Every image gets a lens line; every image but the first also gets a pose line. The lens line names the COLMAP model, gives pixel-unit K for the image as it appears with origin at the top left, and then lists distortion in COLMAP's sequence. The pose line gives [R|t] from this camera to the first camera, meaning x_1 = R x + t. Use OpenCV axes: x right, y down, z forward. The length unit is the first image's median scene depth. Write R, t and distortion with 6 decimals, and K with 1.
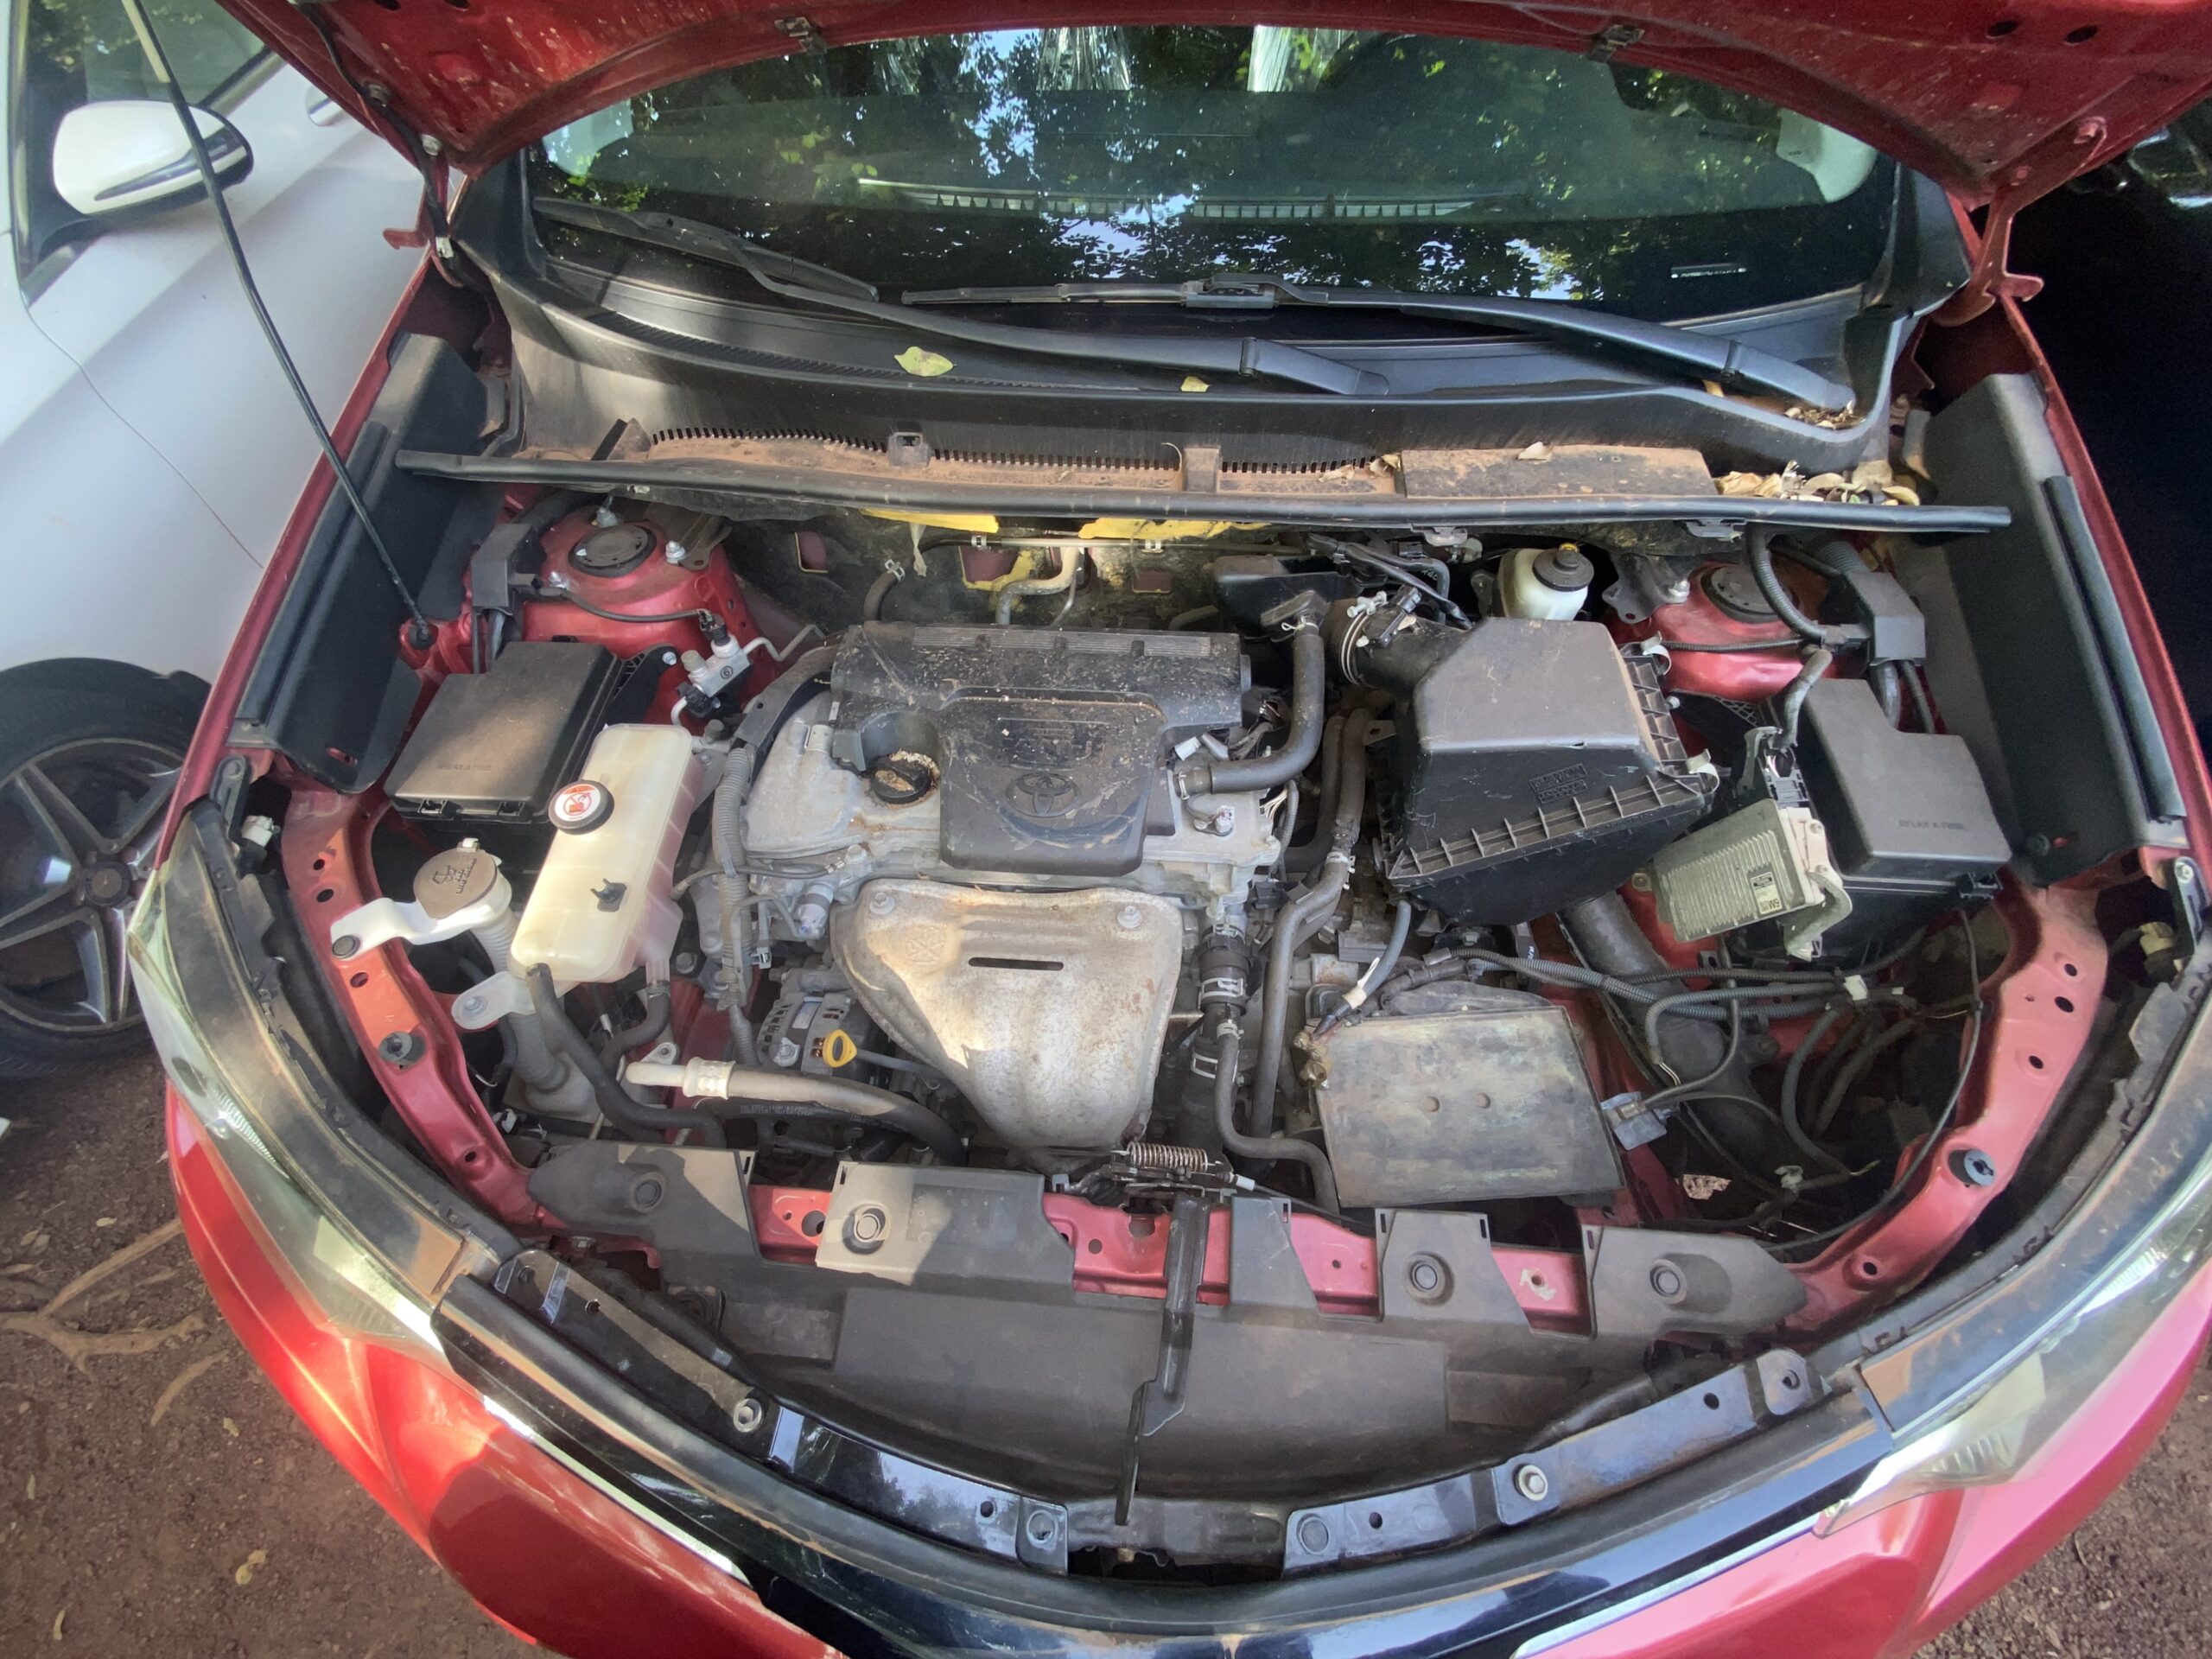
lens RADIAL K [[906.2, 0, 1098.5], [0, 906.2, 824.8], [0, 0, 1]] dist [0.014289, -0.018120]
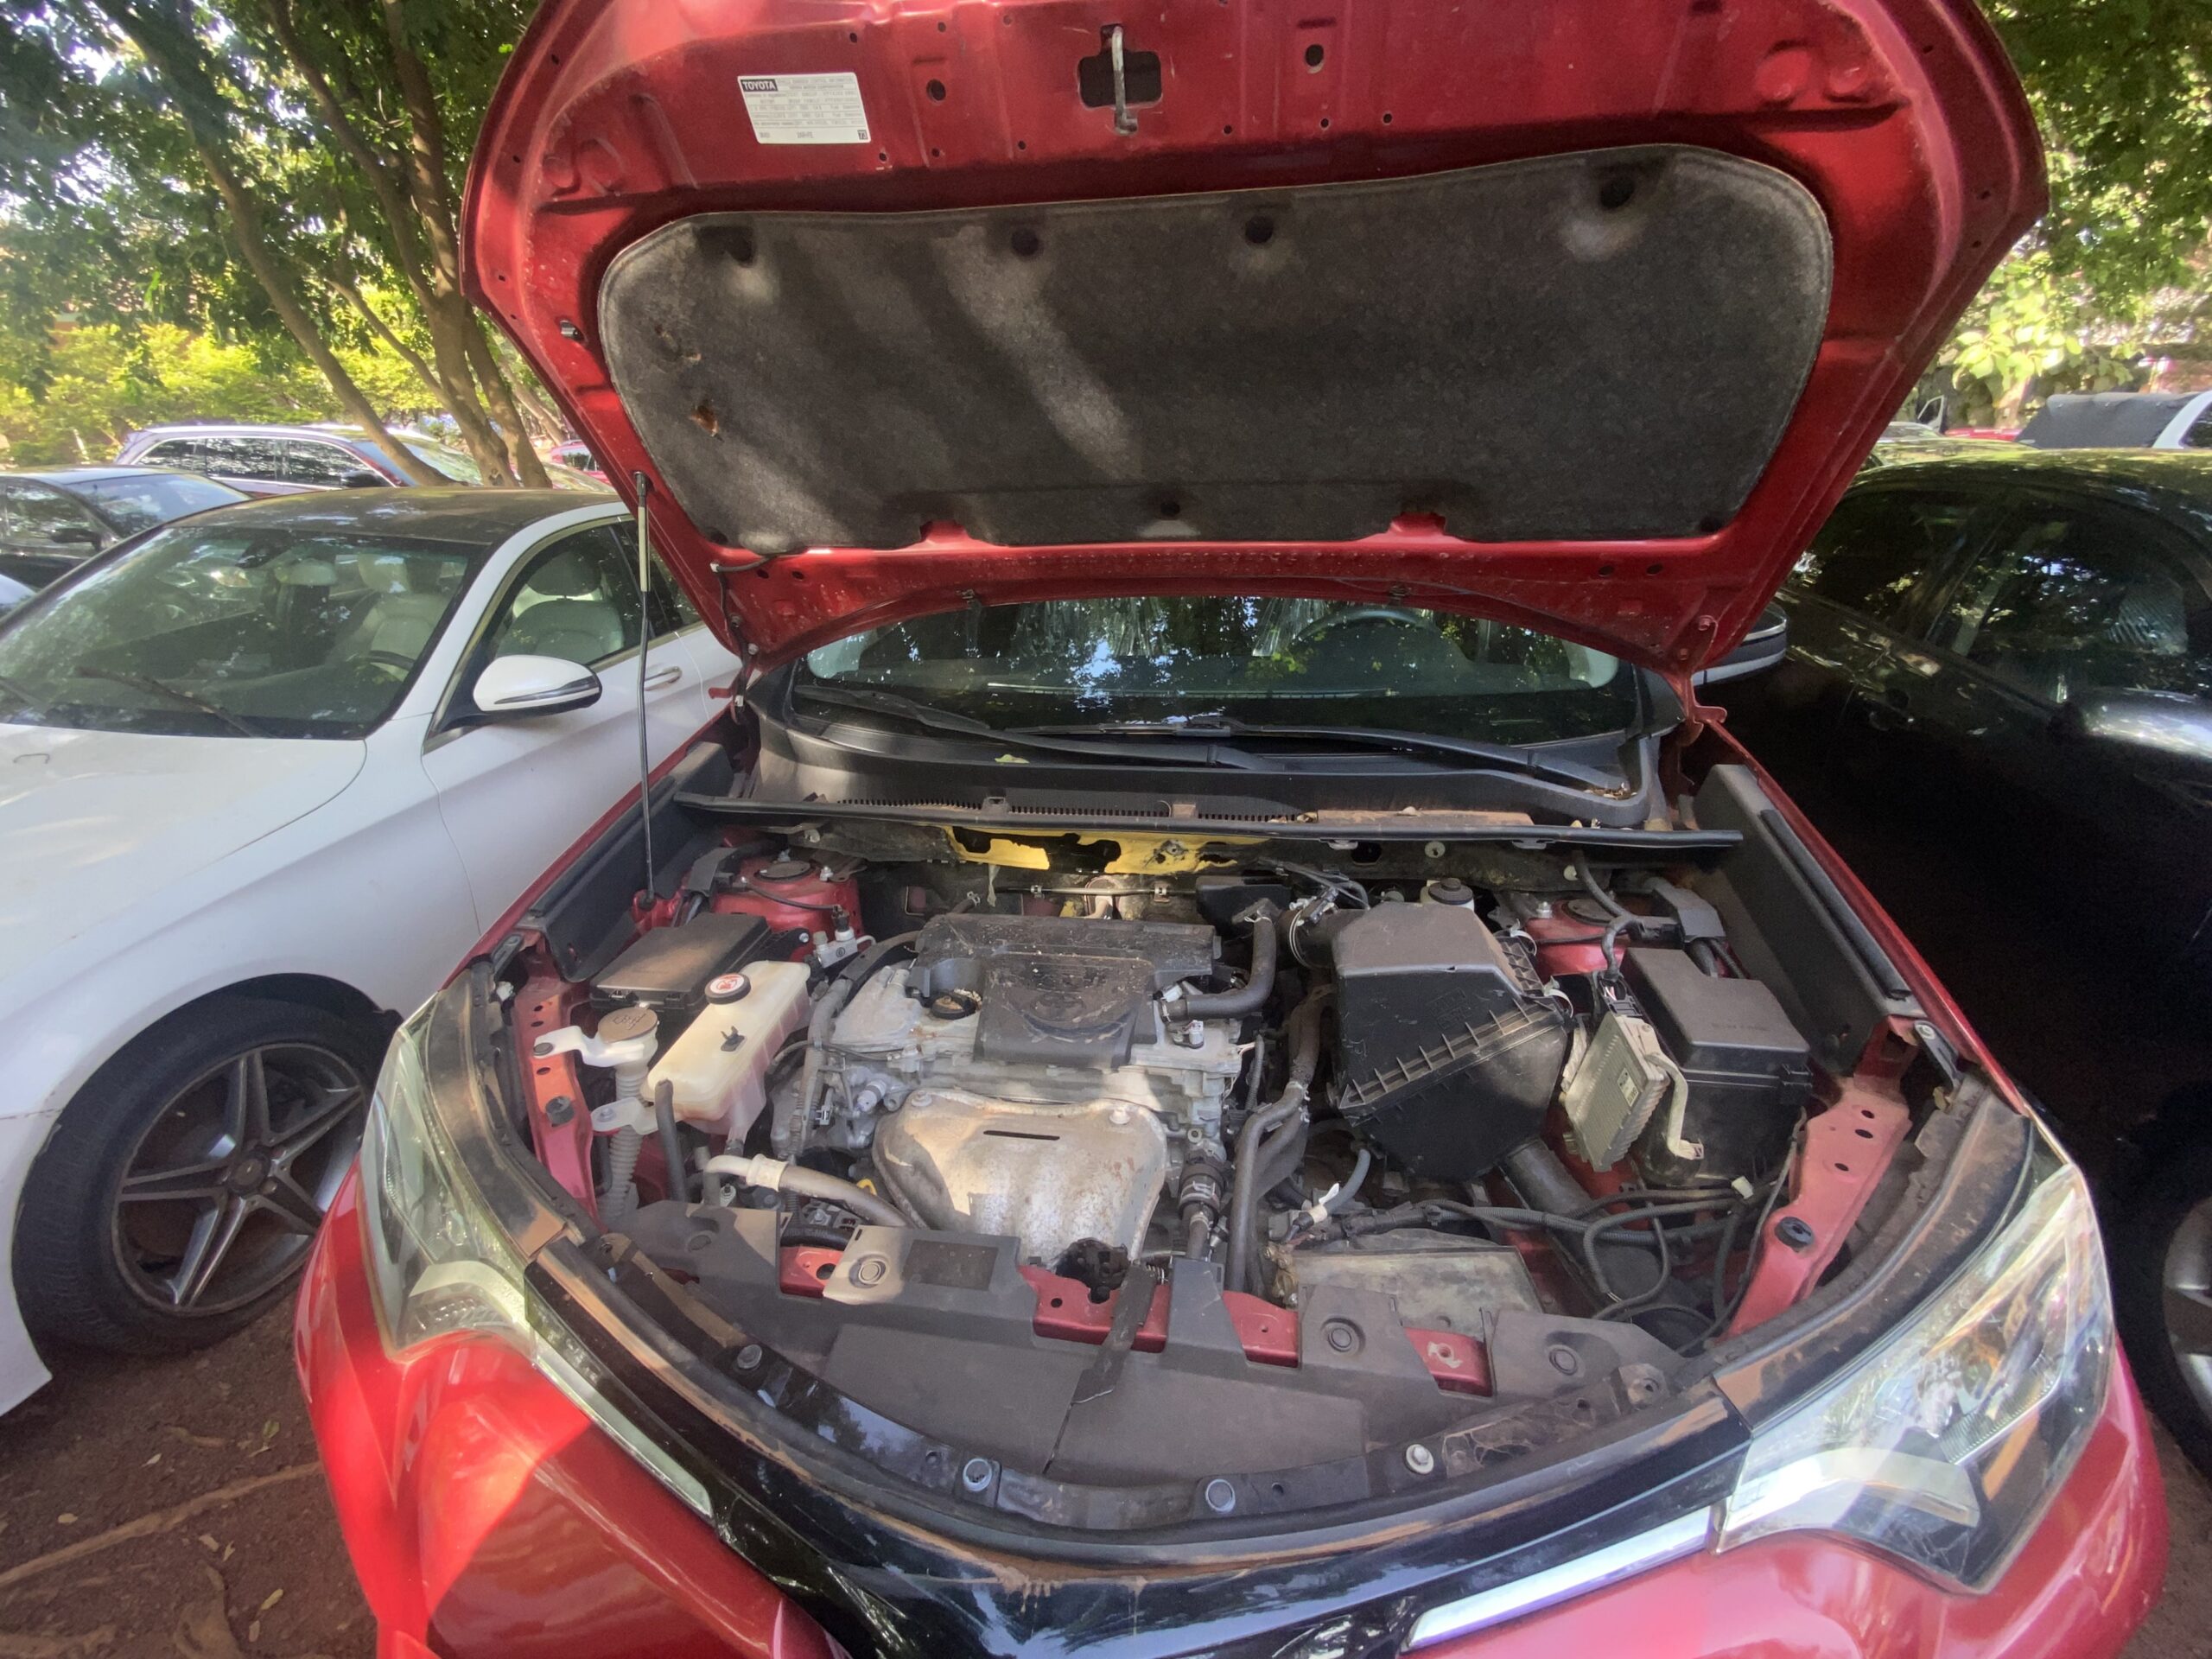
lens RADIAL K [[906.2, 0, 1098.5], [0, 906.2, 824.8], [0, 0, 1]] dist [0.014289, -0.018120]
pose [[0.995368, 0.027857, -0.092009, 0.110711], [-0.074721, 0.826370, -0.558148, 0.475267], [0.060485, 0.562438, 0.824624, -0.239485]]
